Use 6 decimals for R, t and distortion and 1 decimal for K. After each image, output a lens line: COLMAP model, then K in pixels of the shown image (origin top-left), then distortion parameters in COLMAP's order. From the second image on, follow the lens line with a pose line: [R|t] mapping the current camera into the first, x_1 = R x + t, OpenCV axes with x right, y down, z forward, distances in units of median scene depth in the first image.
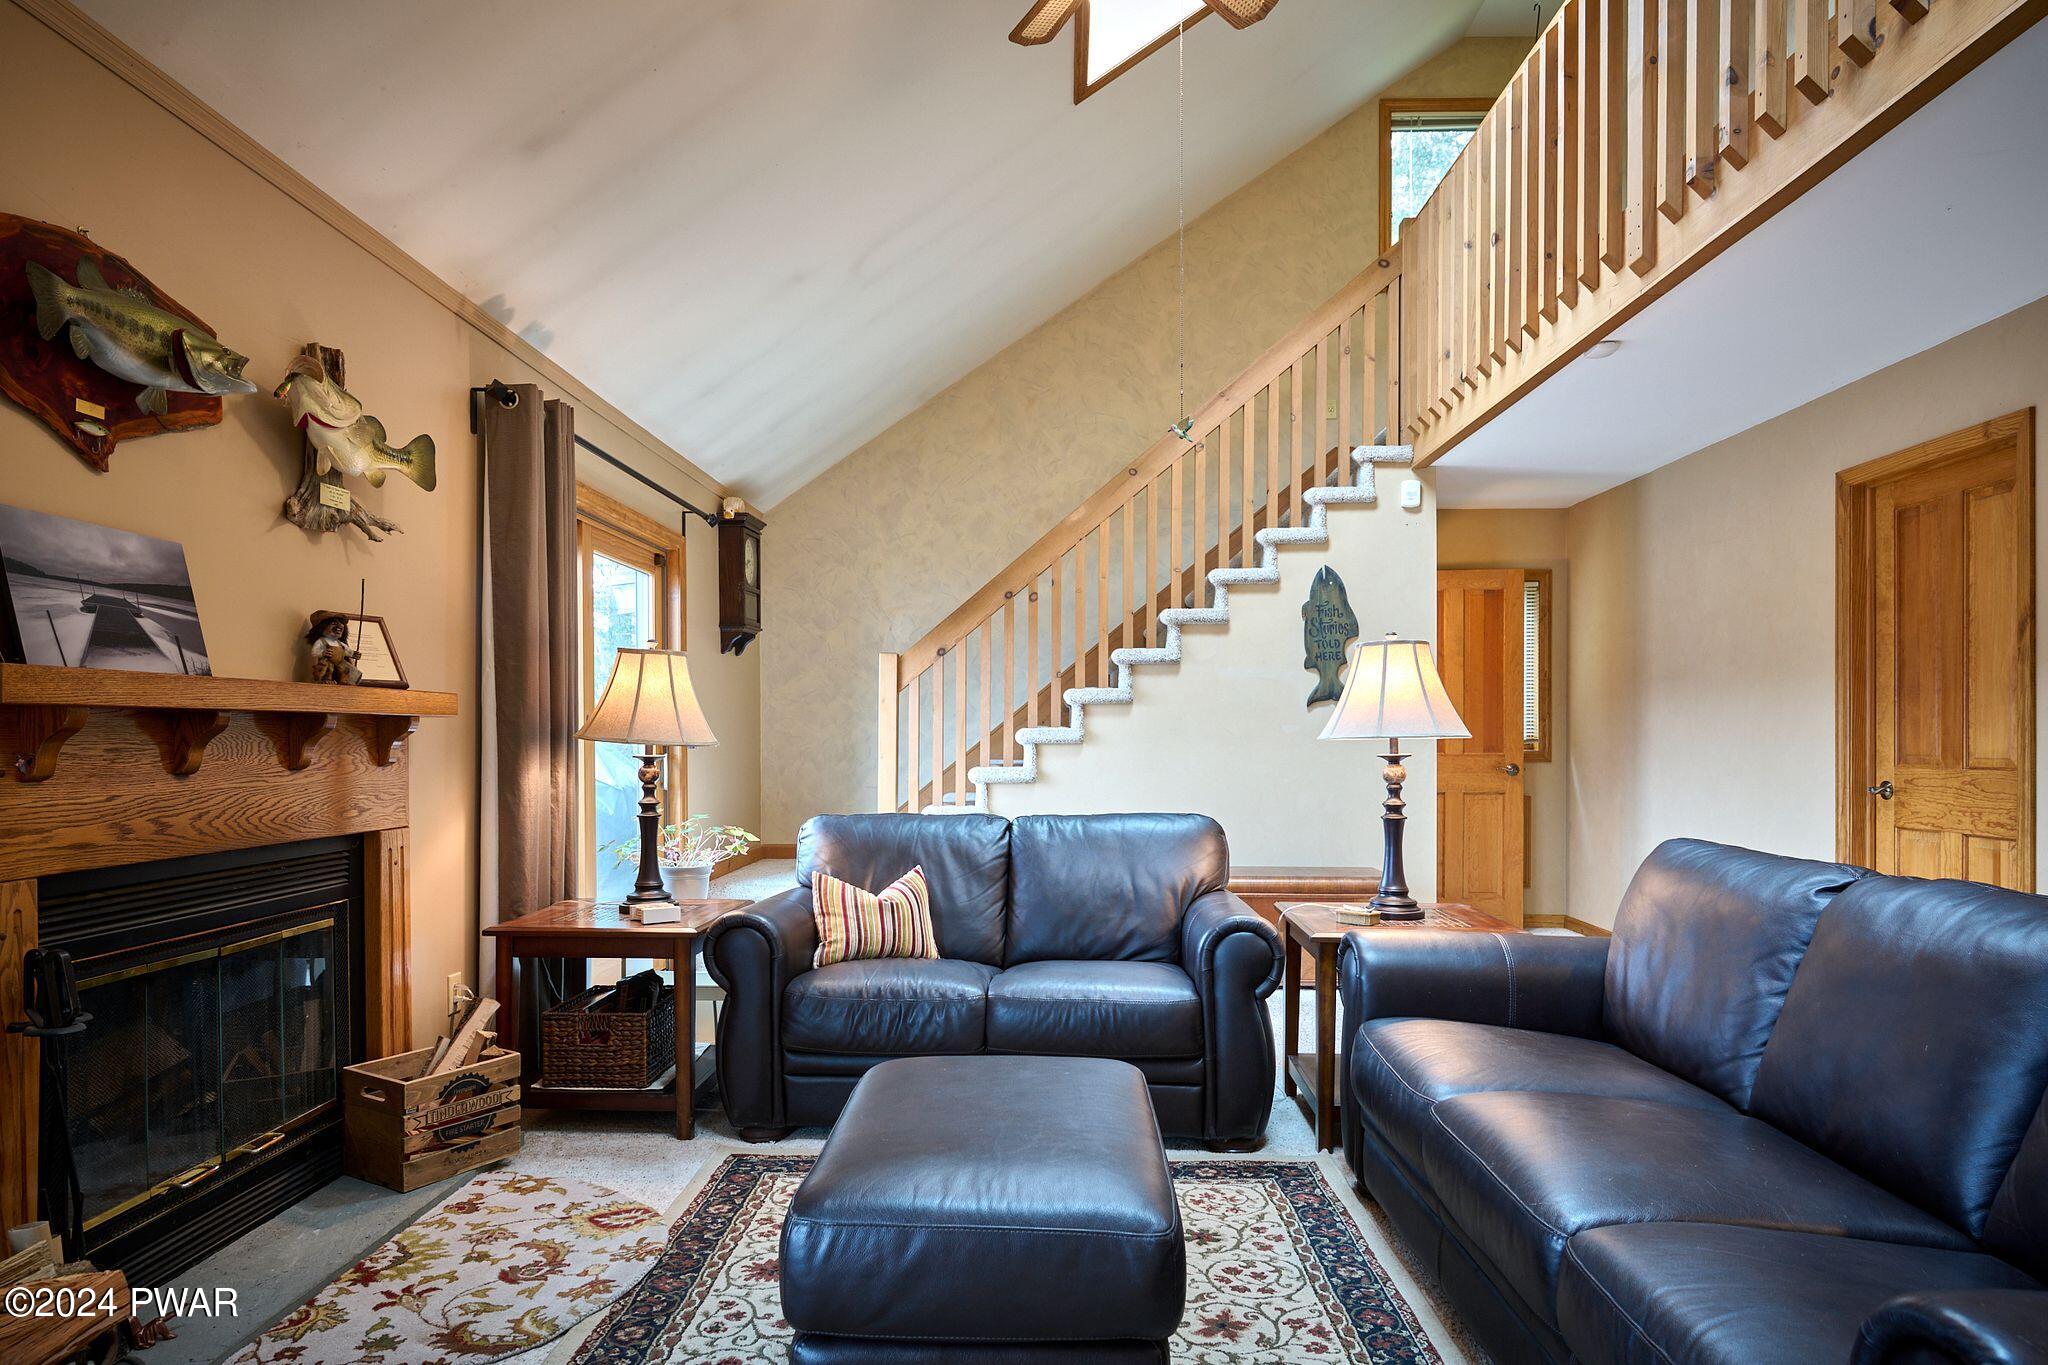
lens RADIAL K [[1185.9, 0, 1034.2], [0, 1185.9, 735.1], [0, 0, 1]] dist [-0.005062, -0.003716]
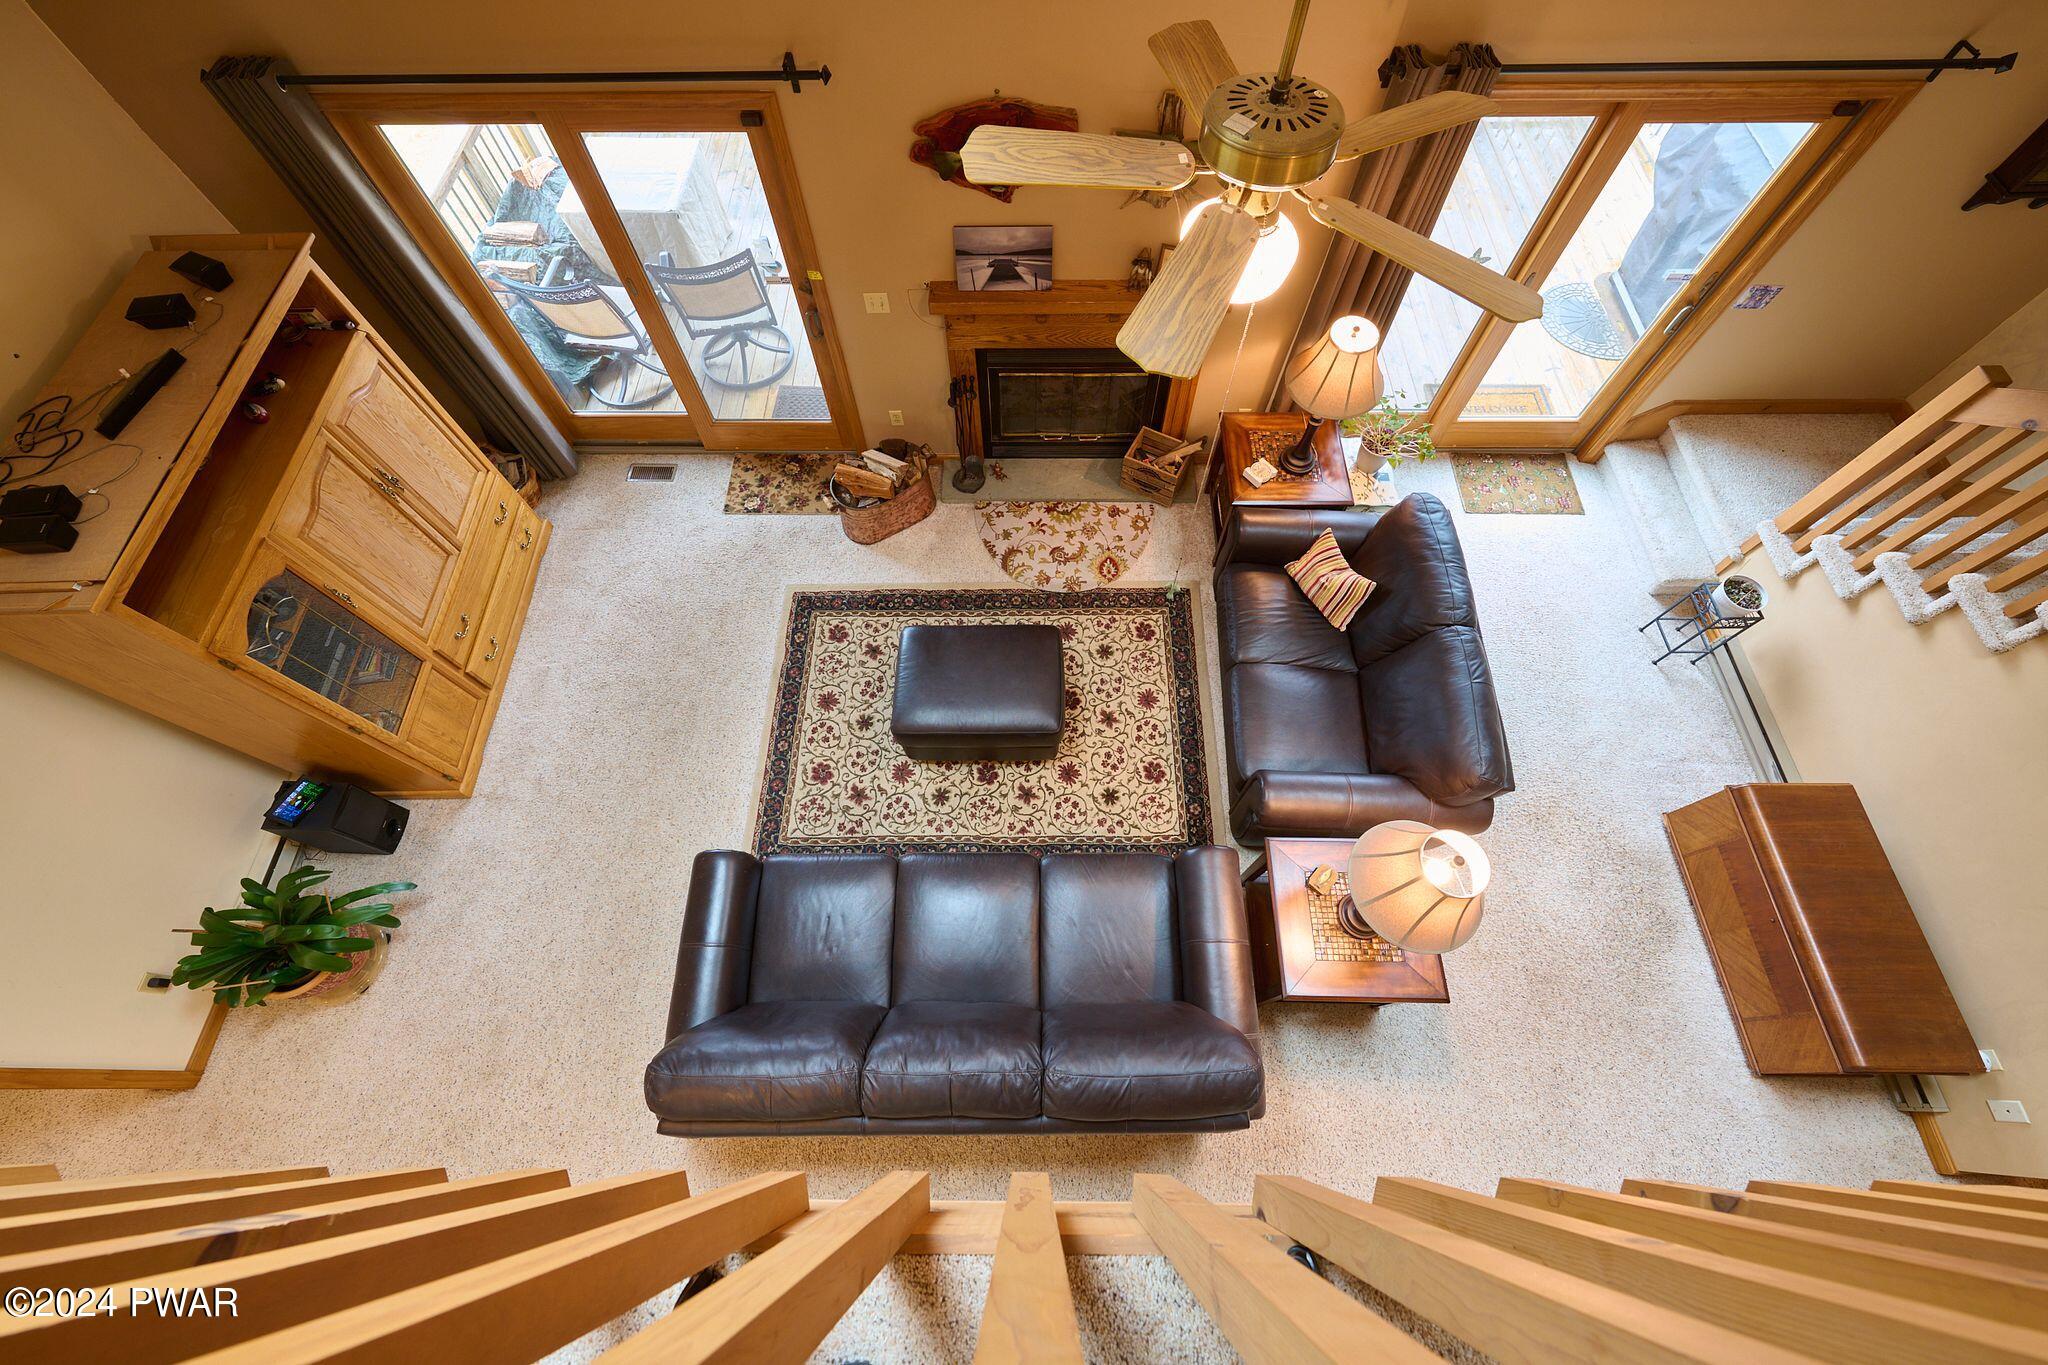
lens RADIAL K [[835.1, 0, 1034.8], [0, 835.1, 675.5], [0, 0, 1]] dist [0.003922, 0.000215]
pose [[0.019797, 0.893535, -0.448557, 0.695915], [0.003284, 0.448584, 0.893734, -1.163303], [0.999799, -0.019166, 0.005946, 0.946317]]
